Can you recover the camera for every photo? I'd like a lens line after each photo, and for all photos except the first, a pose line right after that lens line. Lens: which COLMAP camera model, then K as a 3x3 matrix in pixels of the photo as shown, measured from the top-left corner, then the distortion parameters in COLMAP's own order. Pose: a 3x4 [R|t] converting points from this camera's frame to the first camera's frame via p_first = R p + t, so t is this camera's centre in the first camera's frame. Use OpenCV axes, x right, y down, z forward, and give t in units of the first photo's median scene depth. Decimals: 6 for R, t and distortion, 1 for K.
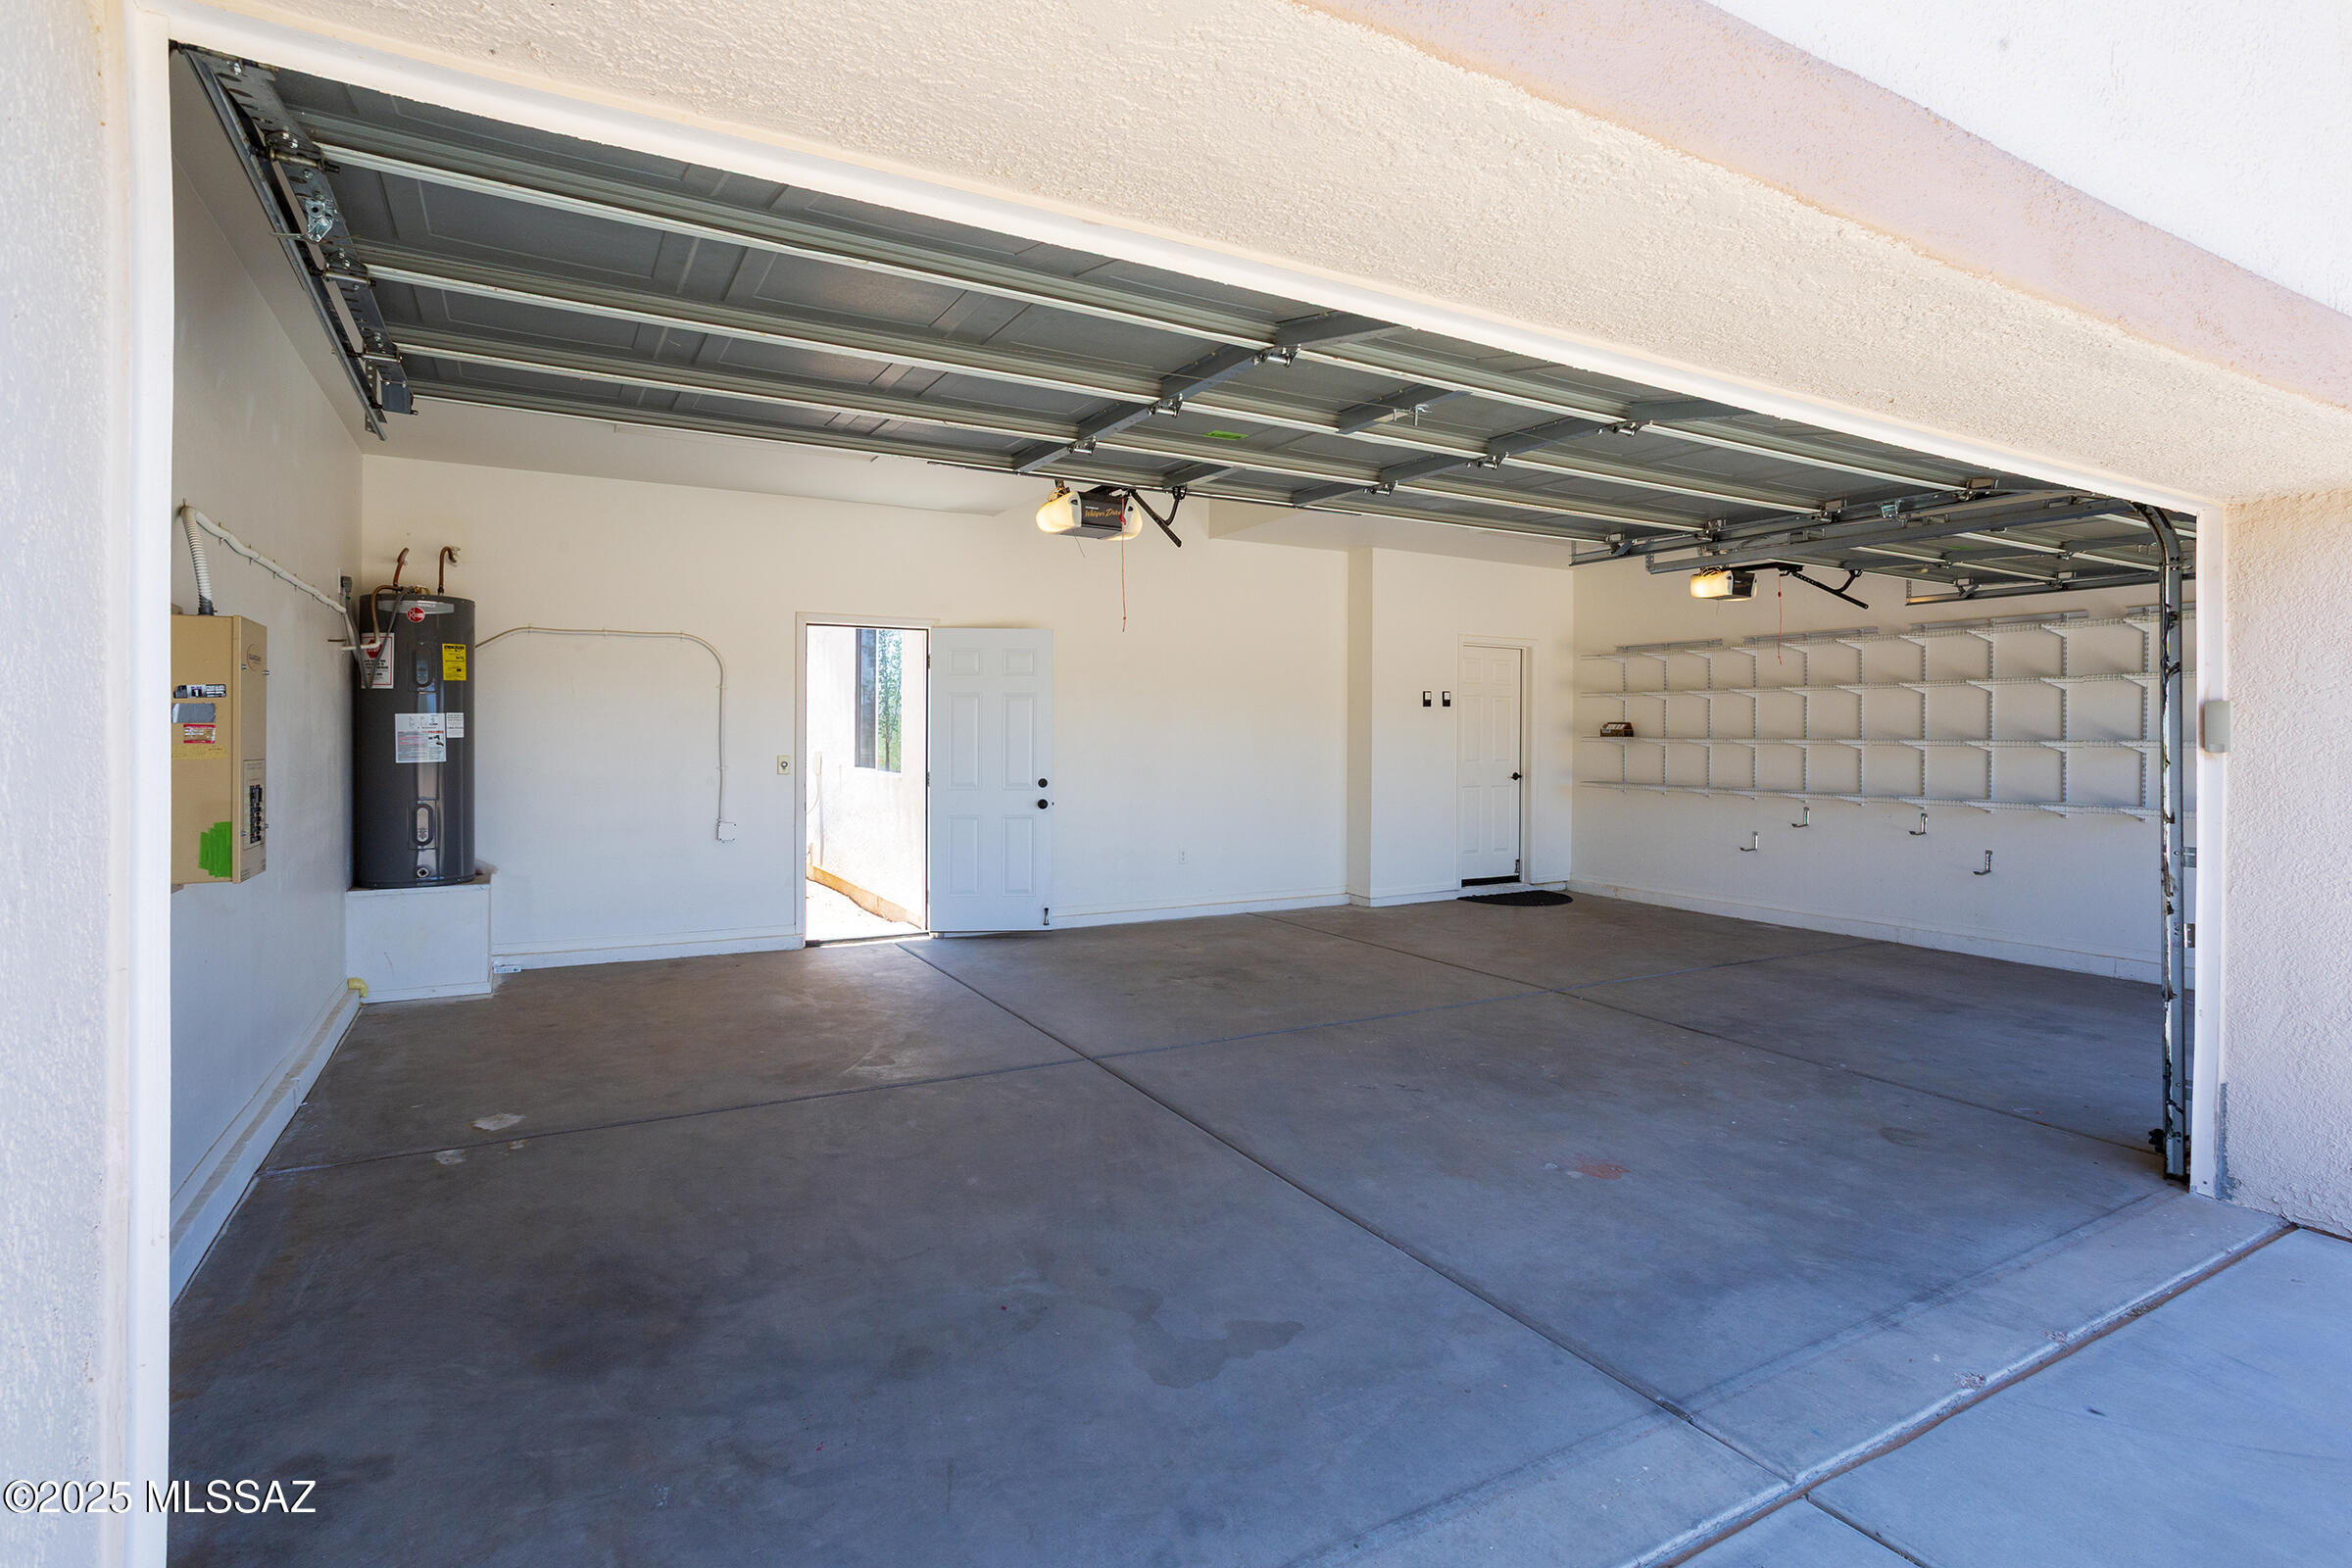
lens RADIAL K [[1132.2, 0, 1159.2], [0, 1132.2, 731.9], [0, 0, 1]] dist [-0.021282, 0.003973]
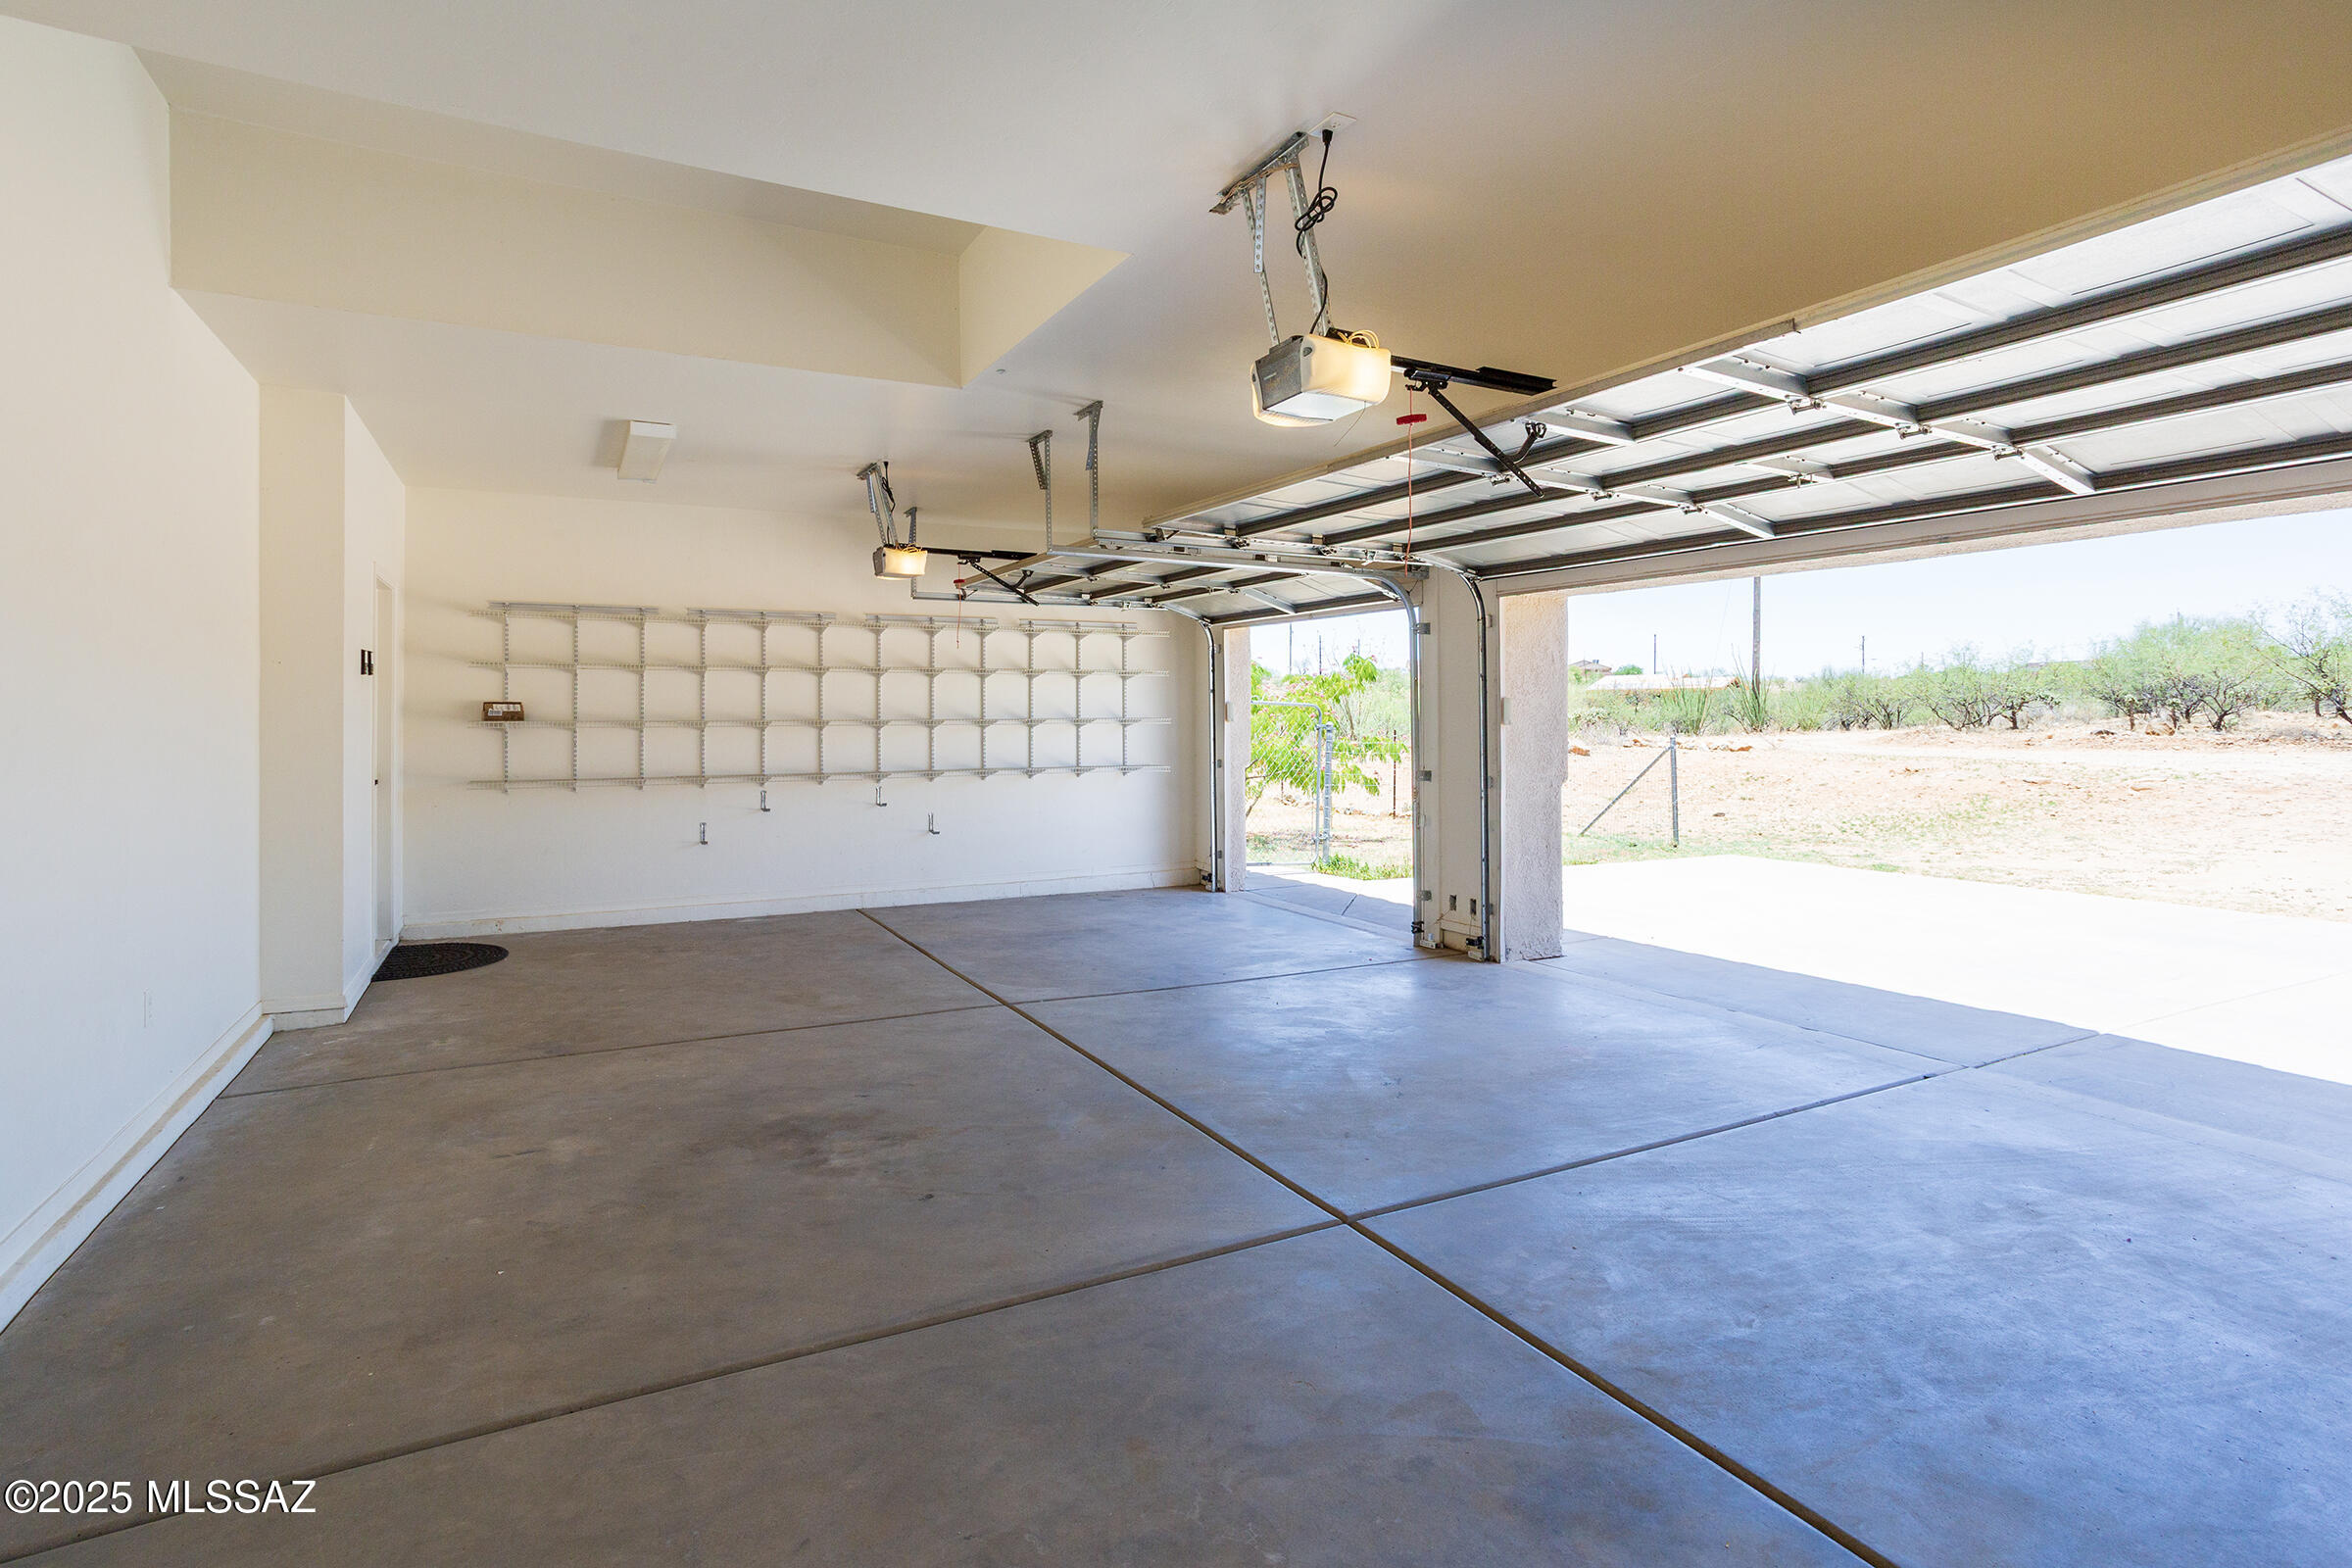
lens RADIAL K [[1132.2, 0, 1157.8], [0, 1132.2, 723.1], [0, 0, 1]] dist [-0.021282, 0.003973]
pose [[0.011848, -0.001811, 0.999928, -0.353811], [-0.000560, 0.999998, 0.001818, 0.003631], [-0.999930, -0.000582, 0.011847, 0.553375]]
